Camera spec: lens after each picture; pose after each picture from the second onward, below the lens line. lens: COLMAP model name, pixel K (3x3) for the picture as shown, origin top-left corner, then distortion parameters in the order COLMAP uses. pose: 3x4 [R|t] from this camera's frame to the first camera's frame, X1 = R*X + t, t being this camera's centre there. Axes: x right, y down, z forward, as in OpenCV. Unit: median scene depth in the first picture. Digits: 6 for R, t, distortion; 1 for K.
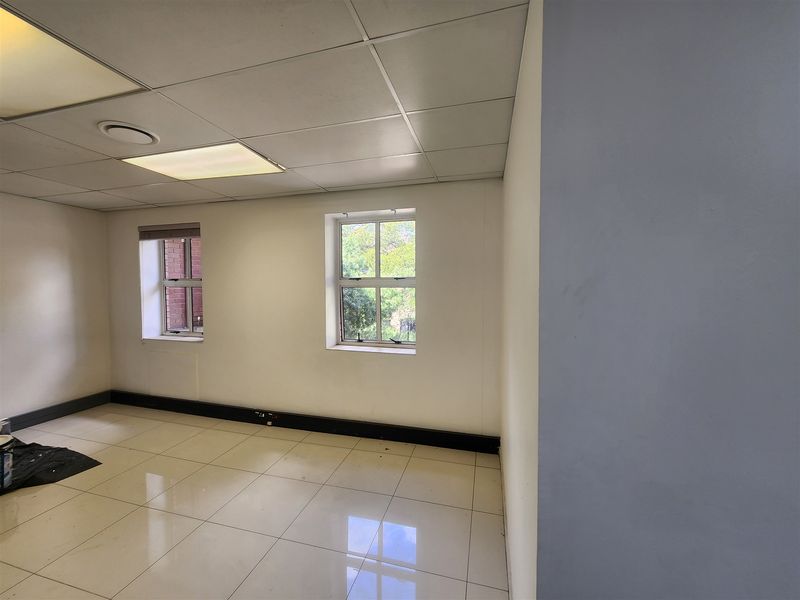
lens RADIAL K [[322.4, 0, 400.0], [0, 322.4, 298.5], [0, 0, 1]] dist [0.001561, -0.000124]
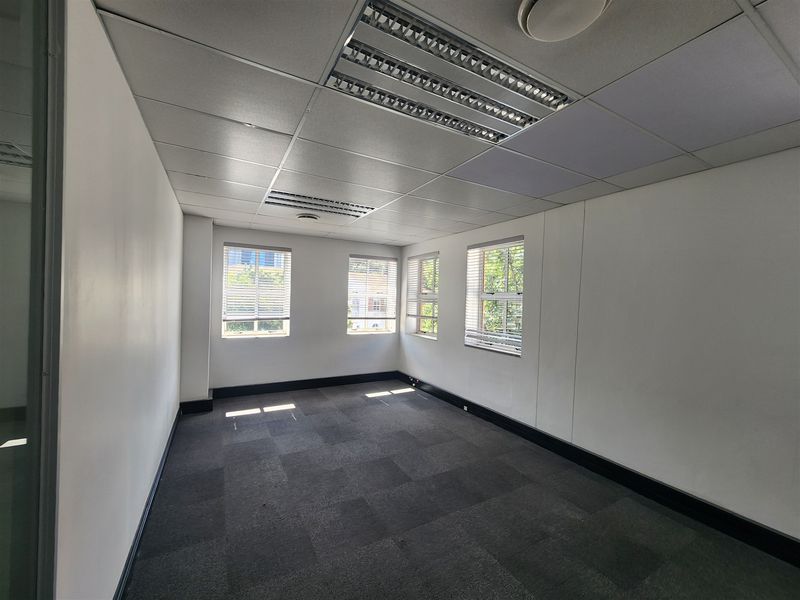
lens RADIAL K [[322.4, 0, 396.1], [0, 322.4, 301.8], [0, 0, 1]] dist [0.001561, -0.000124]
pose [[0.700892, 0.031620, -0.712567, 0.485327], [-0.054501, 0.998470, -0.009302, 0.003727], [0.711183, 0.045355, 0.701543, -0.131286]]
